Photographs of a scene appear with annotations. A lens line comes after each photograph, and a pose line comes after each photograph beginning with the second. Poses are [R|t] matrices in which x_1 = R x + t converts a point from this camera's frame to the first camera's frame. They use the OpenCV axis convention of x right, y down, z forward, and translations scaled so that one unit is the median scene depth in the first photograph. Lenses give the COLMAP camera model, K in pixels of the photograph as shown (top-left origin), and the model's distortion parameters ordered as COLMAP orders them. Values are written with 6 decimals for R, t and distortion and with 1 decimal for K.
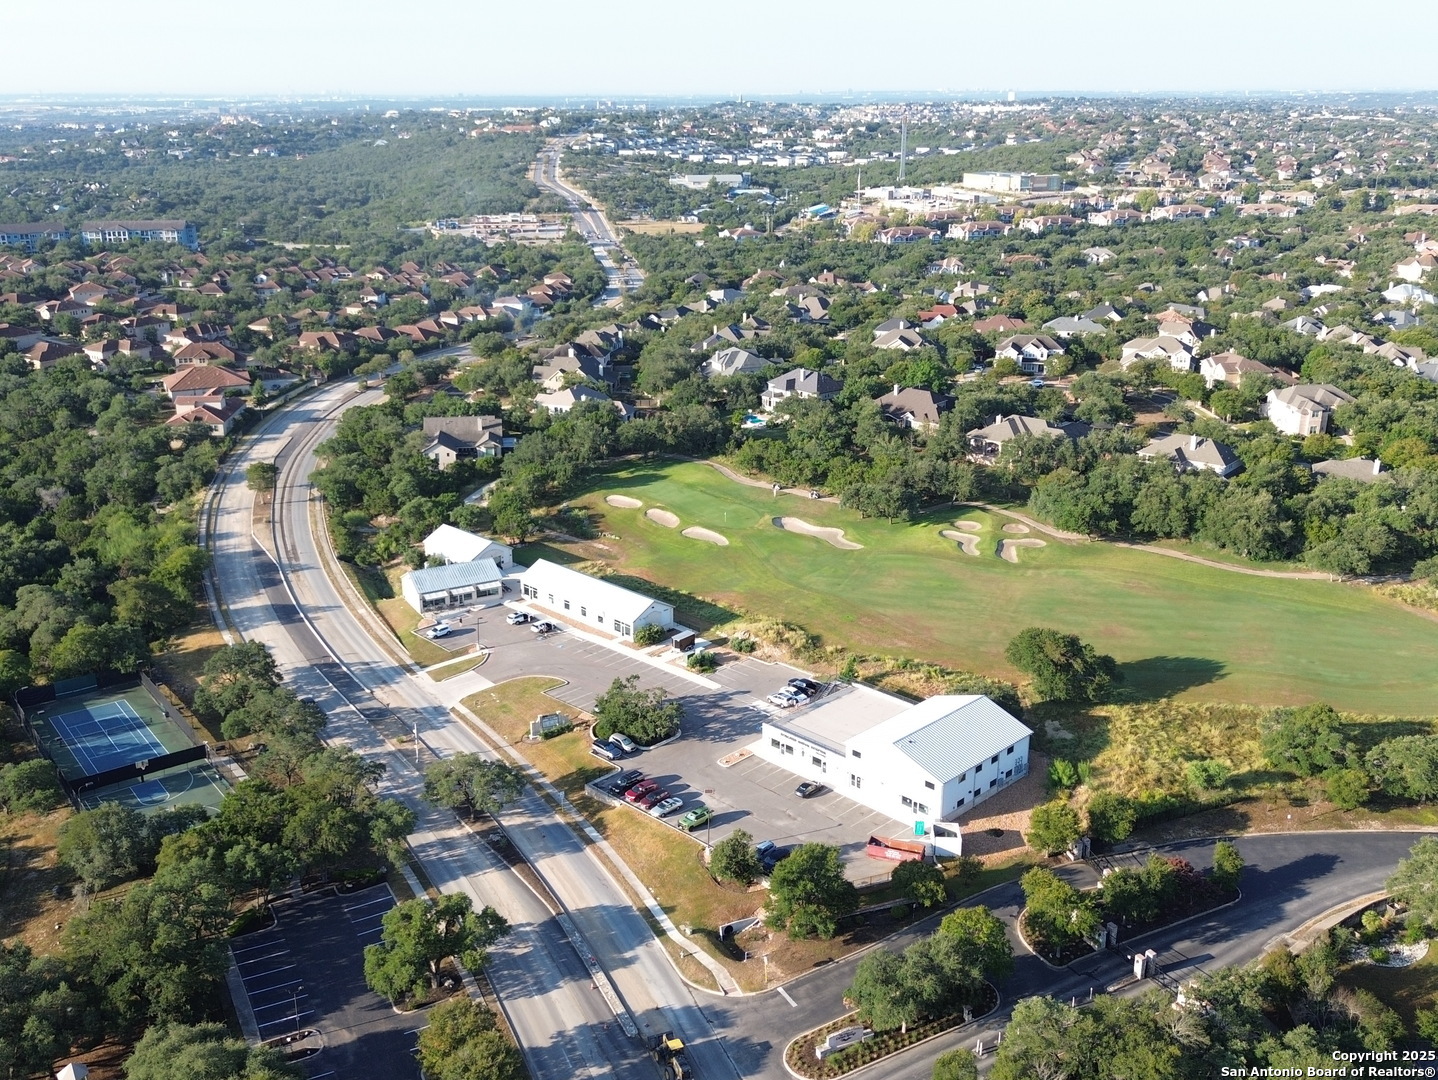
lens RADIAL K [[1369.9, 0, 717.0], [0, 1369.9, 539.7], [0, 0, 1]] dist [0.030027, 0.000000]
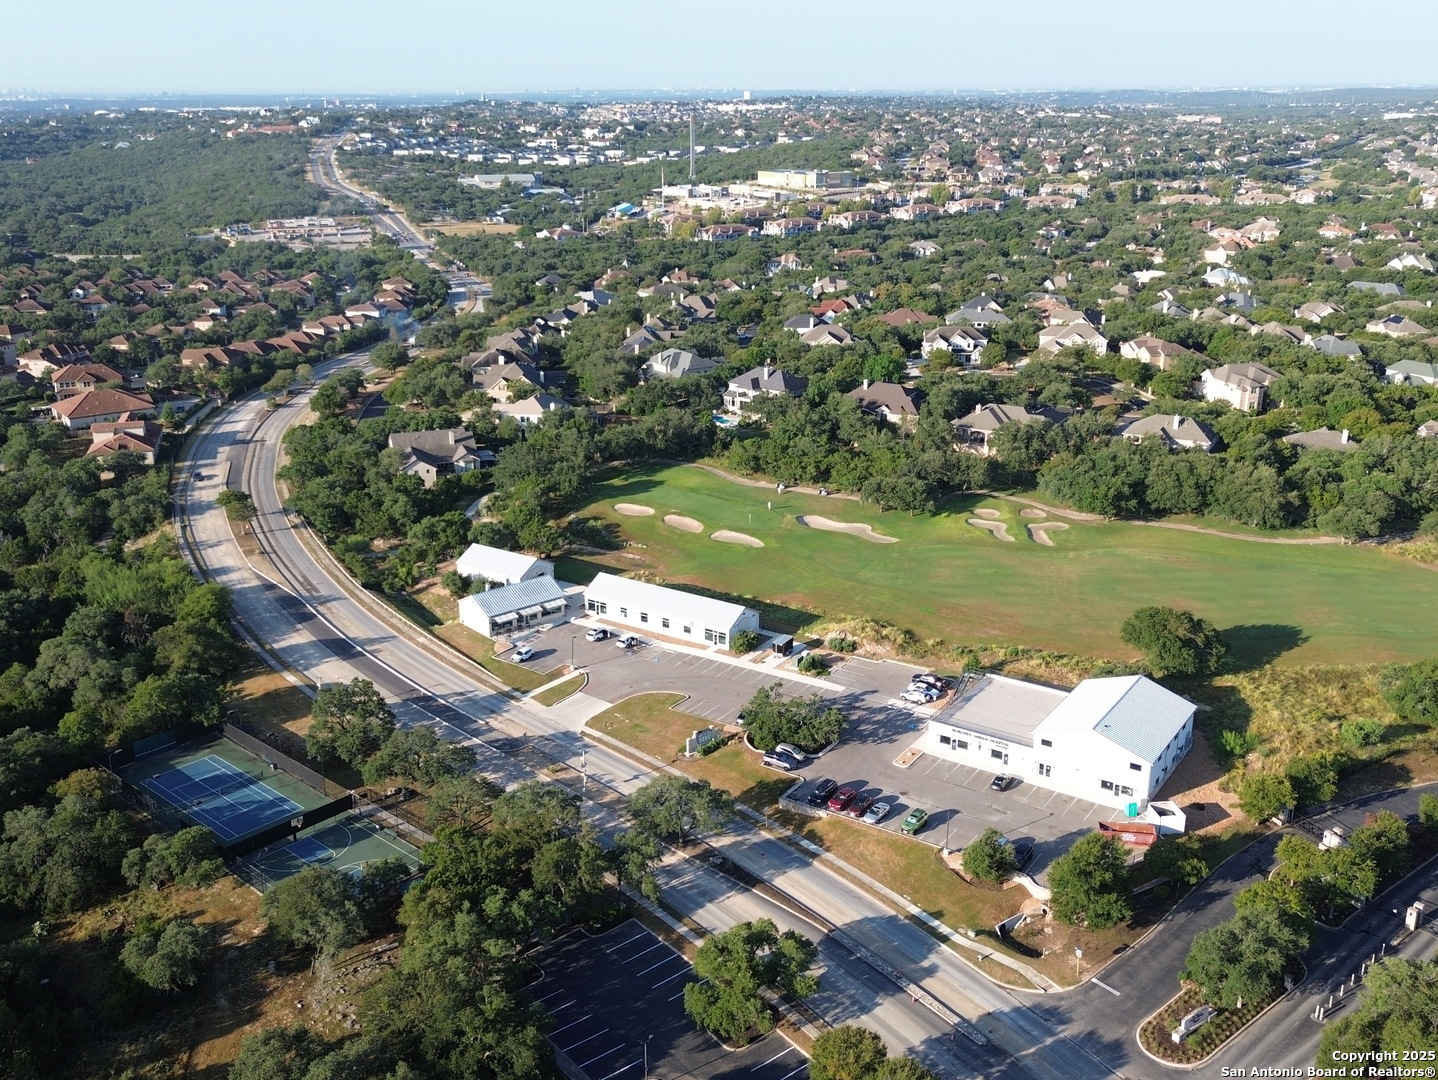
lens RADIAL K [[1369.9, 0, 716.6], [0, 1369.9, 544.0], [0, 0, 1]] dist [0.030027, 0.000000]
pose [[0.981826, -0.062009, 0.179367, -0.198961], [0.061379, 0.998073, 0.009065, -0.008912], [-0.179583, 0.002109, 0.983741, 0.030163]]
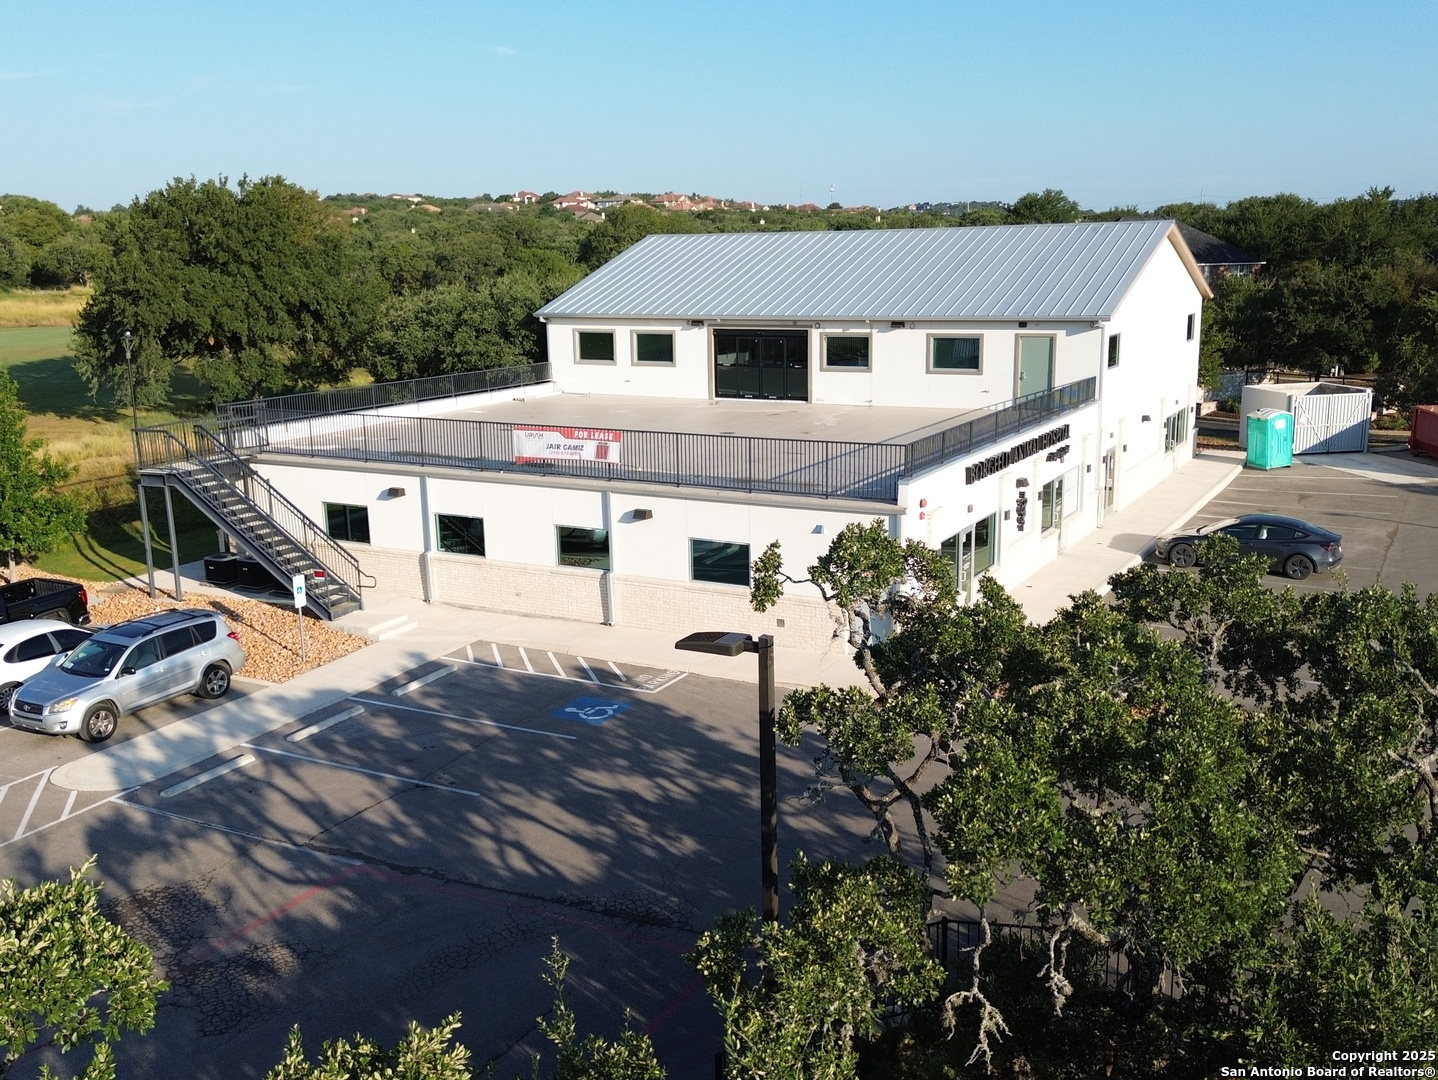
lens RADIAL K [[1369.9, 0, 719.3], [0, 1369.9, 552.0], [0, 0, 1]] dist [0.030027, 0.000000]
pose [[-0.269493, -0.199628, 0.942084, -0.066666], [0.326637, 0.901336, 0.284432, 0.064154], [-0.905915, 0.384372, -0.177698, 0.715957]]
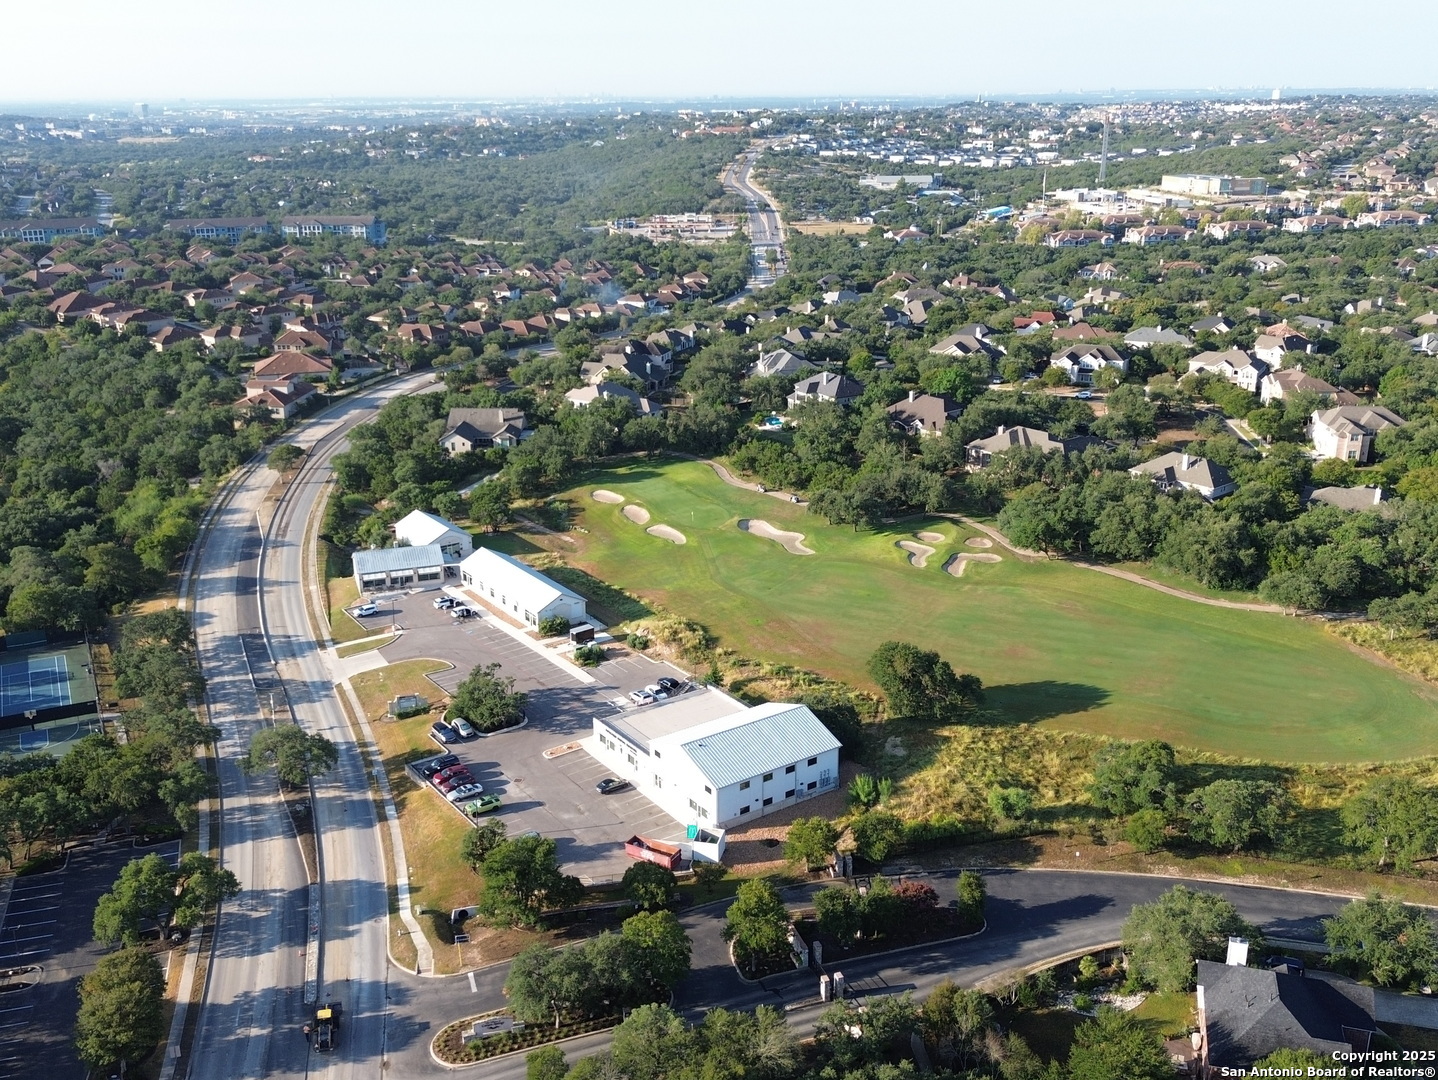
lens RADIAL K [[1369.9, 0, 718.1], [0, 1369.9, 536.9], [0, 0, 1]] dist [0.030027, 0.000000]
pose [[0.984428, 0.051004, -0.168227, 0.197092], [-0.051389, 0.998677, 0.002067, -0.004477], [0.168110, 0.006610, 0.985746, 0.011510]]
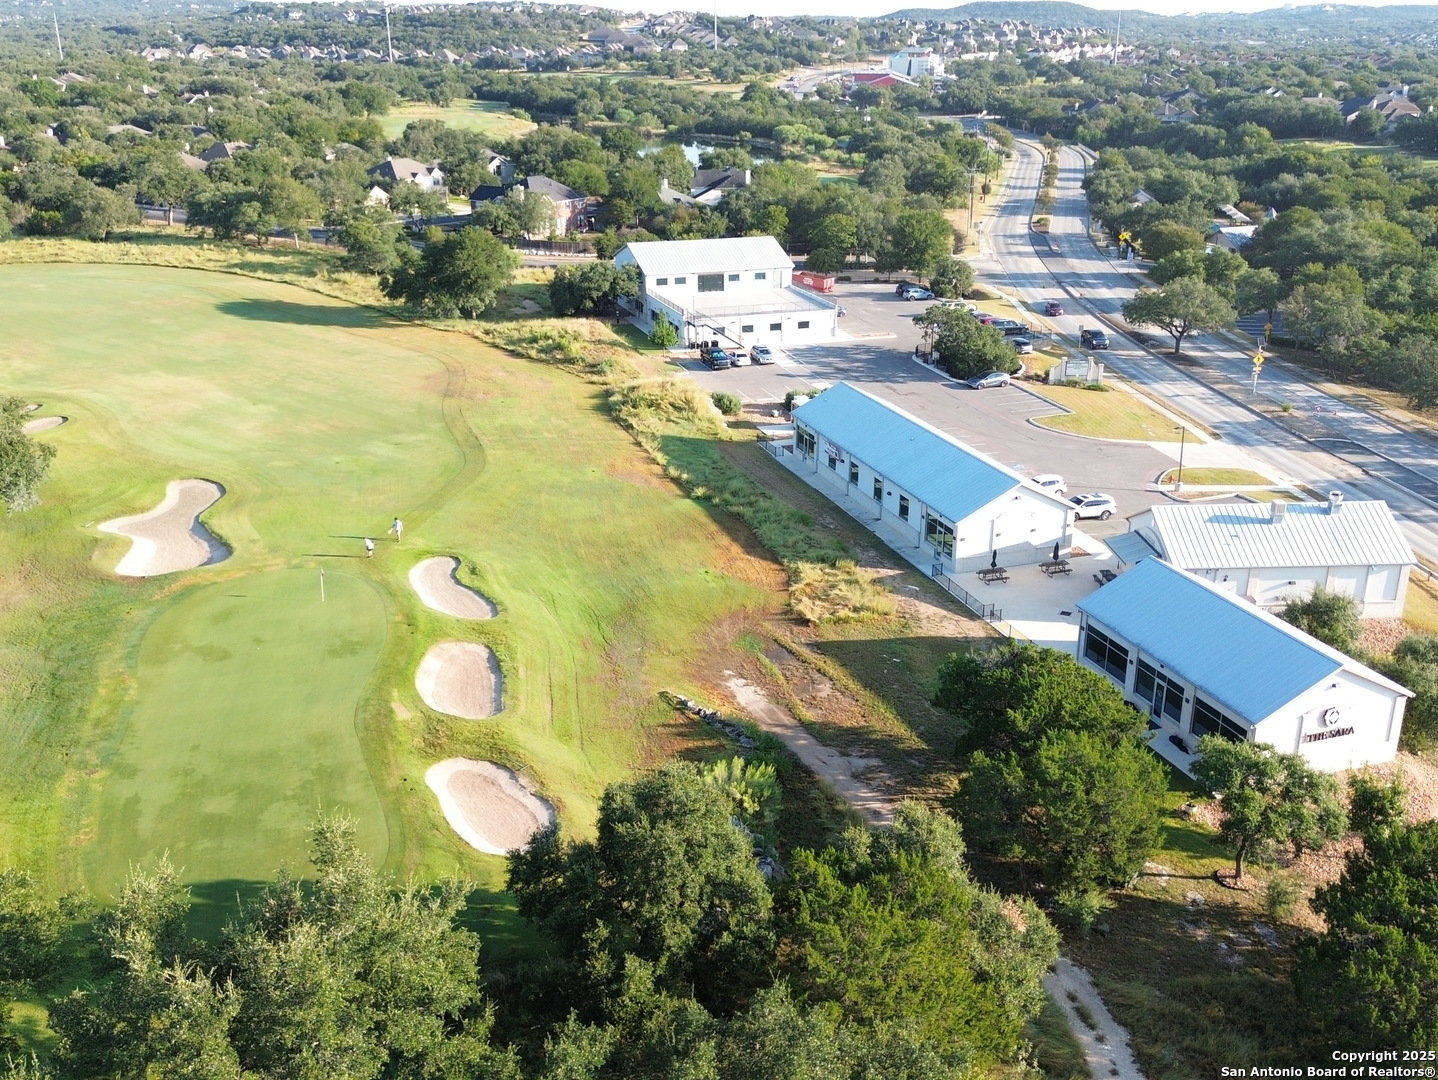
lens RADIAL K [[1339.2, 0, 718.3], [0, 1339.2, 548.1], [0, 0, 1]] dist [0.031875, 0.000000]
pose [[-0.909368, -0.152353, 0.387090, -0.170108], [0.129374, 0.780799, 0.611241, -0.186156], [-0.395364, 0.605922, -0.690323, 1.166934]]
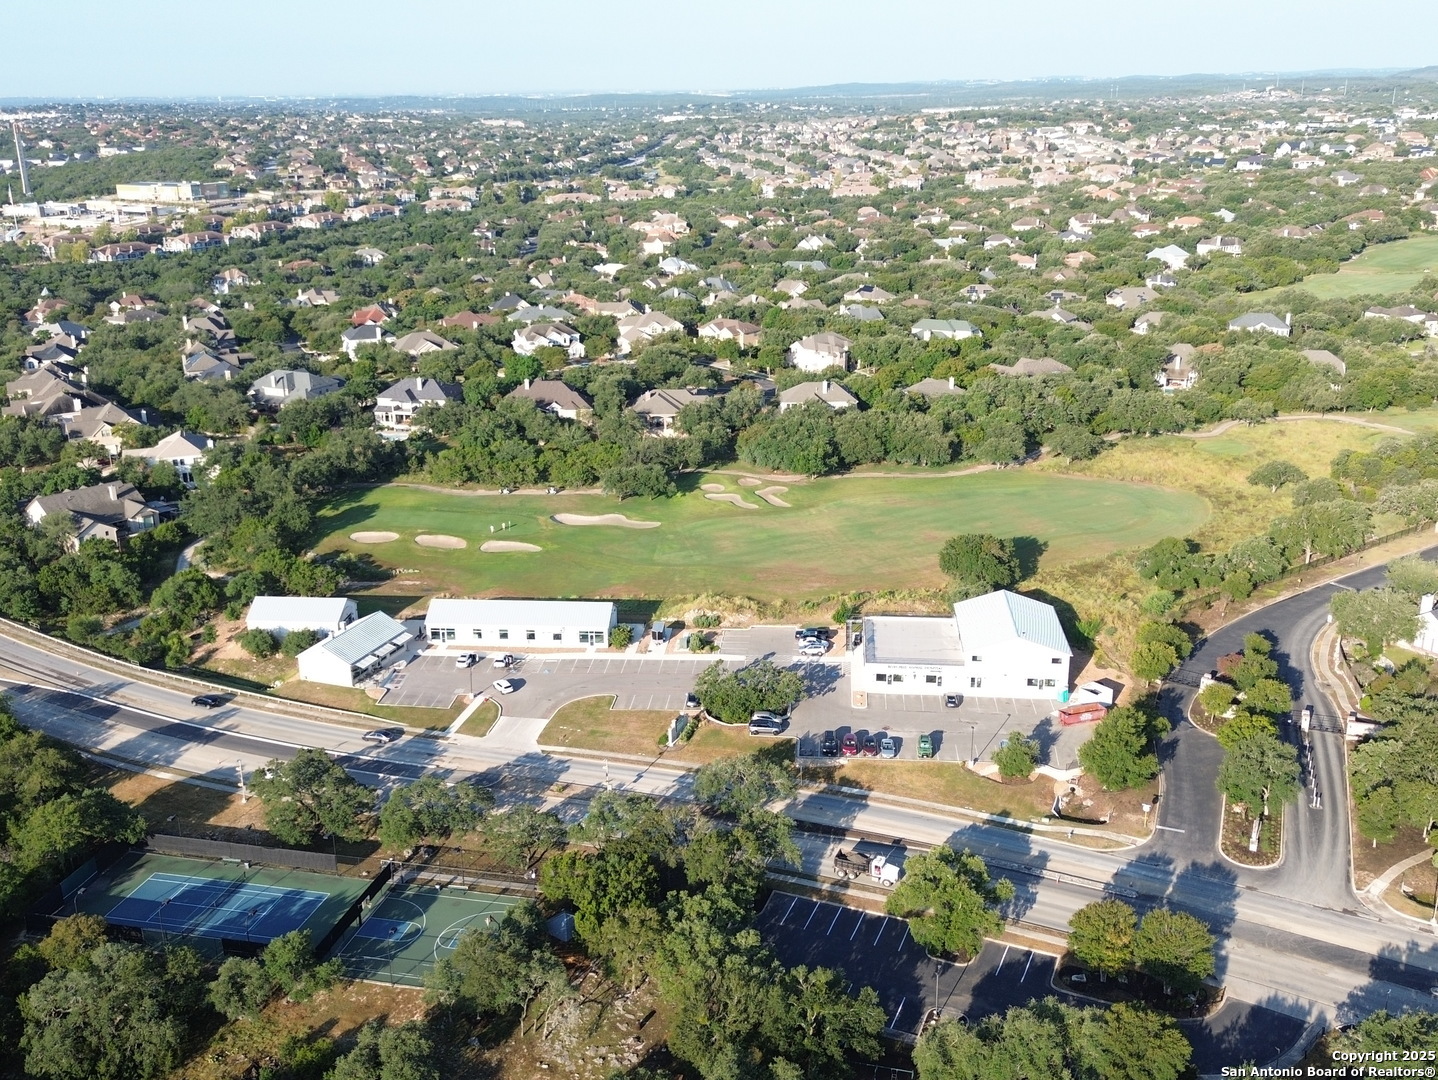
lens RADIAL K [[1369.9, 0, 730.1], [0, 1369.9, 544.2], [0, 0, 1]] dist [0.030027, 0.000000]
pose [[0.765856, -0.209699, 0.607858, -0.476481], [0.209970, 0.975065, 0.071832, -0.041405], [-0.607765, 0.072619, 0.790790, 0.131256]]
